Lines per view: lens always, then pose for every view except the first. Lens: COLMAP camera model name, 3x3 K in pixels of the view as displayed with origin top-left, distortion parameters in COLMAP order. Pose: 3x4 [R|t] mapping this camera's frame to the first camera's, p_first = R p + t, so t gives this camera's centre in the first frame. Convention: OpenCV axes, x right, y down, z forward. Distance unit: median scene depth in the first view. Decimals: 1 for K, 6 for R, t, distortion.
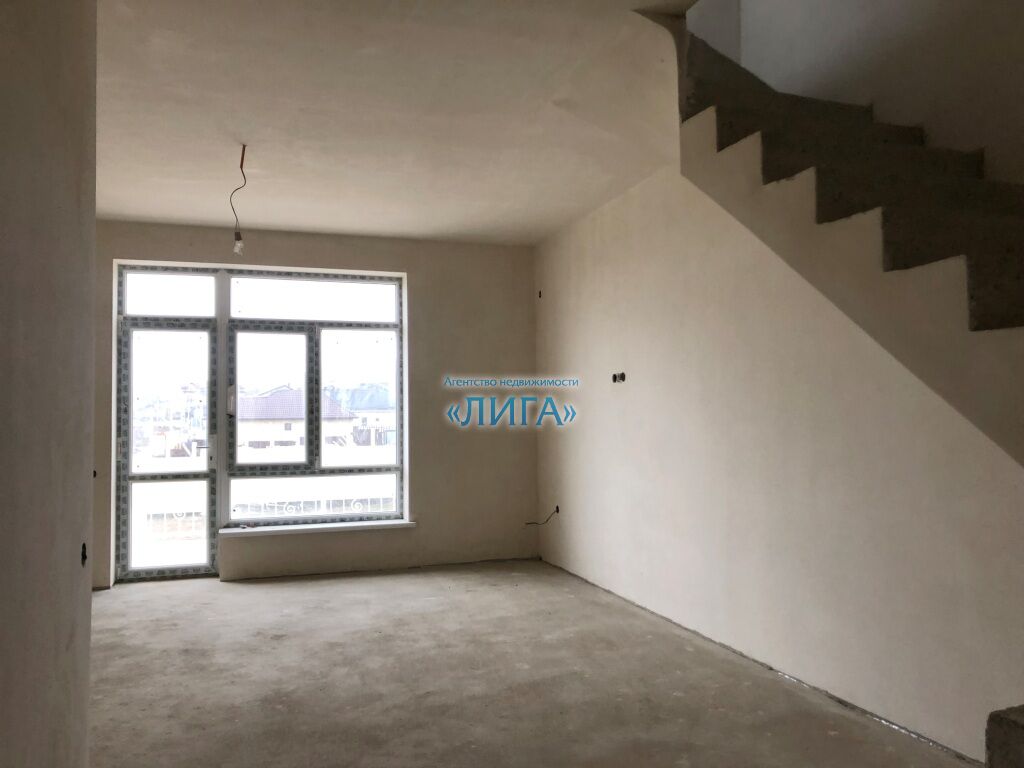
lens RADIAL K [[830.2, 0, 510.8], [0, 830.2, 380.6], [0, 0, 1]] dist [0.023162, -0.018964]
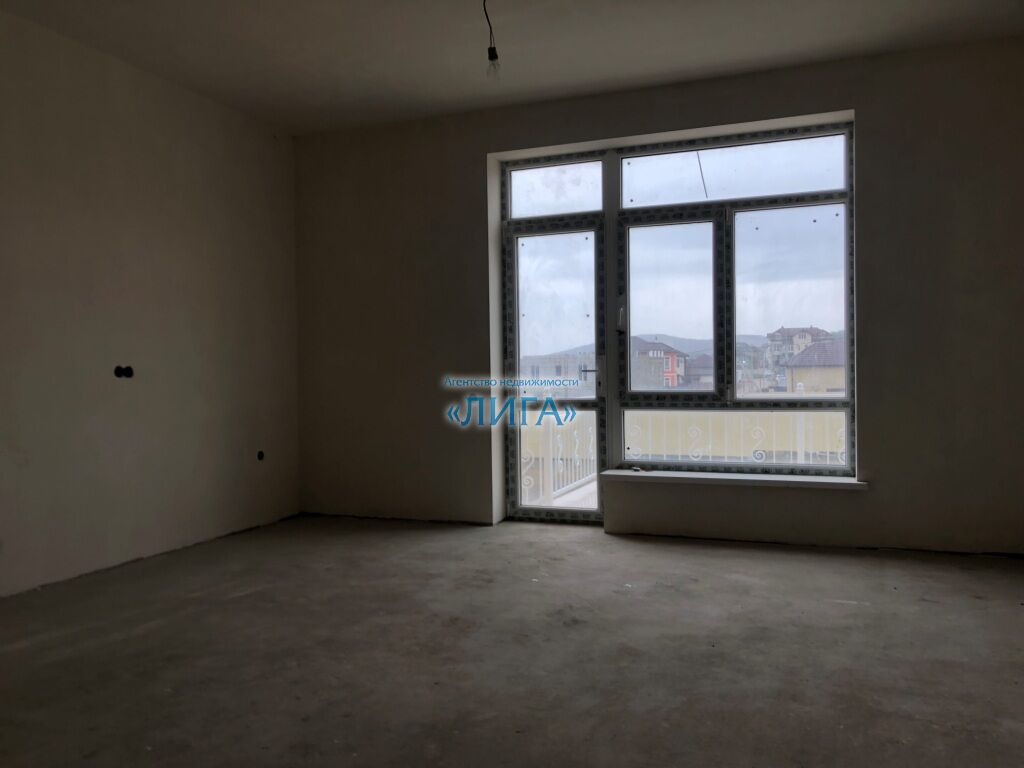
lens RADIAL K [[830.2, 0, 509.8], [0, 830.2, 392.9], [0, 0, 1]] dist [0.023162, -0.018964]
pose [[0.772729, 0.016106, -0.634531, 0.092763], [0.034603, 0.997122, 0.067449, 0.043217], [0.633792, -0.074077, 0.769948, 0.307750]]
